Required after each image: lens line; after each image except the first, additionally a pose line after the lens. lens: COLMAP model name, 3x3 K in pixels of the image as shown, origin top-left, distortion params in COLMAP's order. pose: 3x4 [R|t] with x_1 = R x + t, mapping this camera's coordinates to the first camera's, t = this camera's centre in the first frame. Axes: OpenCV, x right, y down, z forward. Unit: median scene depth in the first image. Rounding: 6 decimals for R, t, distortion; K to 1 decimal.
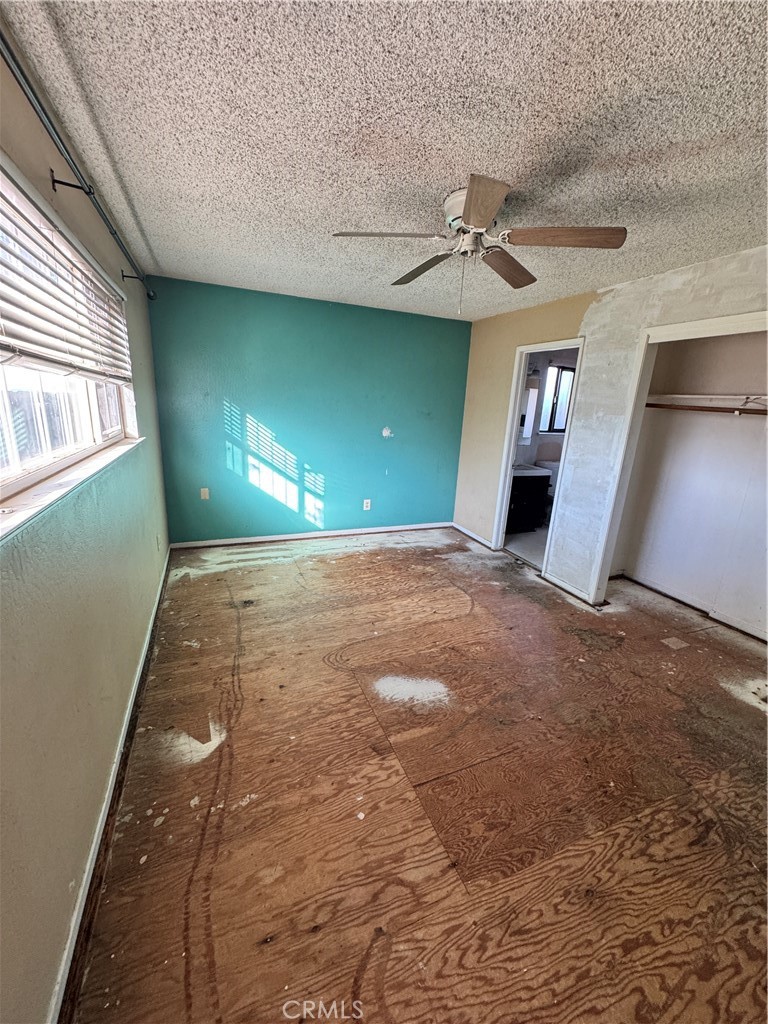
lens RADIAL K [[409.6, 0, 382.3], [0, 409.6, 511.0], [0, 0, 1]] dist [-0.005063, 0.000615]
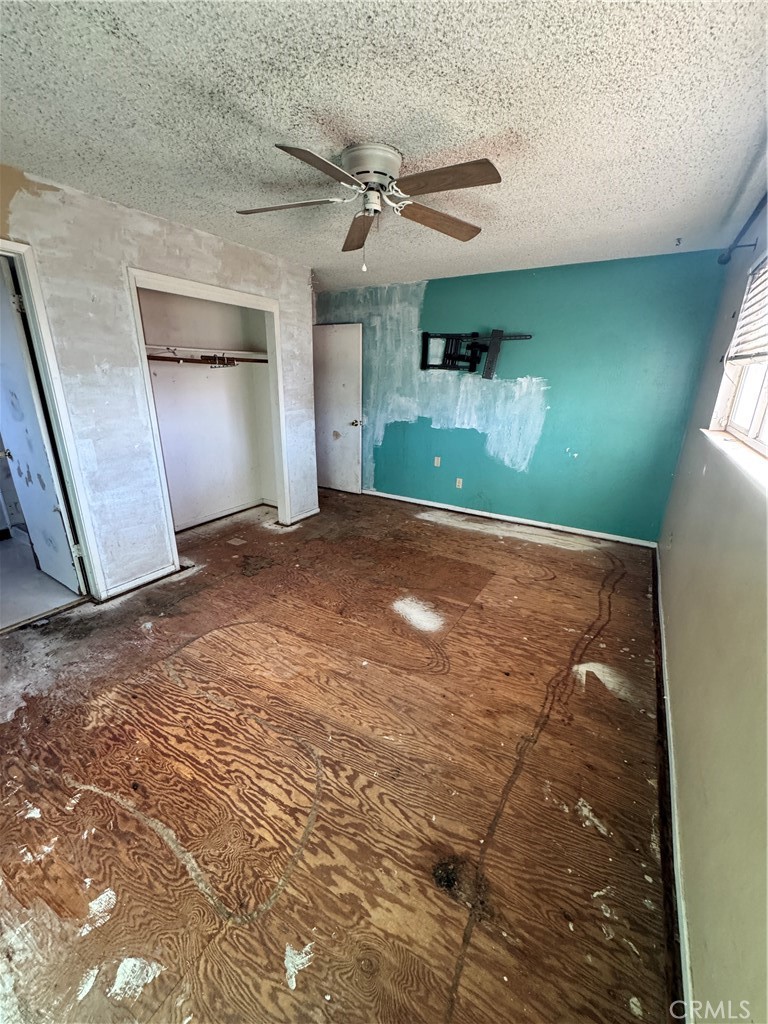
lens RADIAL K [[409.6, 0, 384.9], [0, 409.6, 511.4], [0, 0, 1]] dist [-0.005063, 0.000615]
pose [[-0.595750, -0.308933, 0.741378, -0.459921], [0.158727, 0.859574, 0.485734, -0.288633], [-0.787329, 0.407053, -0.463056, 1.036457]]
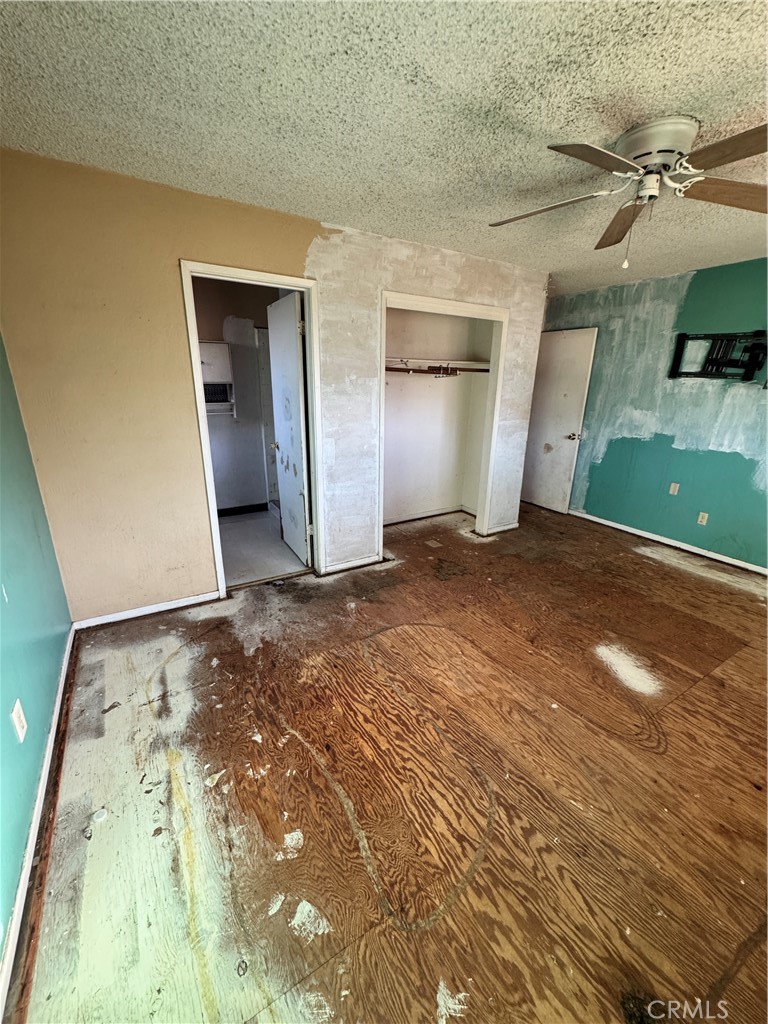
lens RADIAL K [[409.6, 0, 383.4], [0, 409.6, 511.3], [0, 0, 1]] dist [-0.005063, 0.000615]
pose [[-0.156442, -0.350864, 0.923266, -0.433518], [0.228865, 0.896456, 0.379456, -0.295240], [-0.960805, 0.270666, -0.059943, 1.053115]]
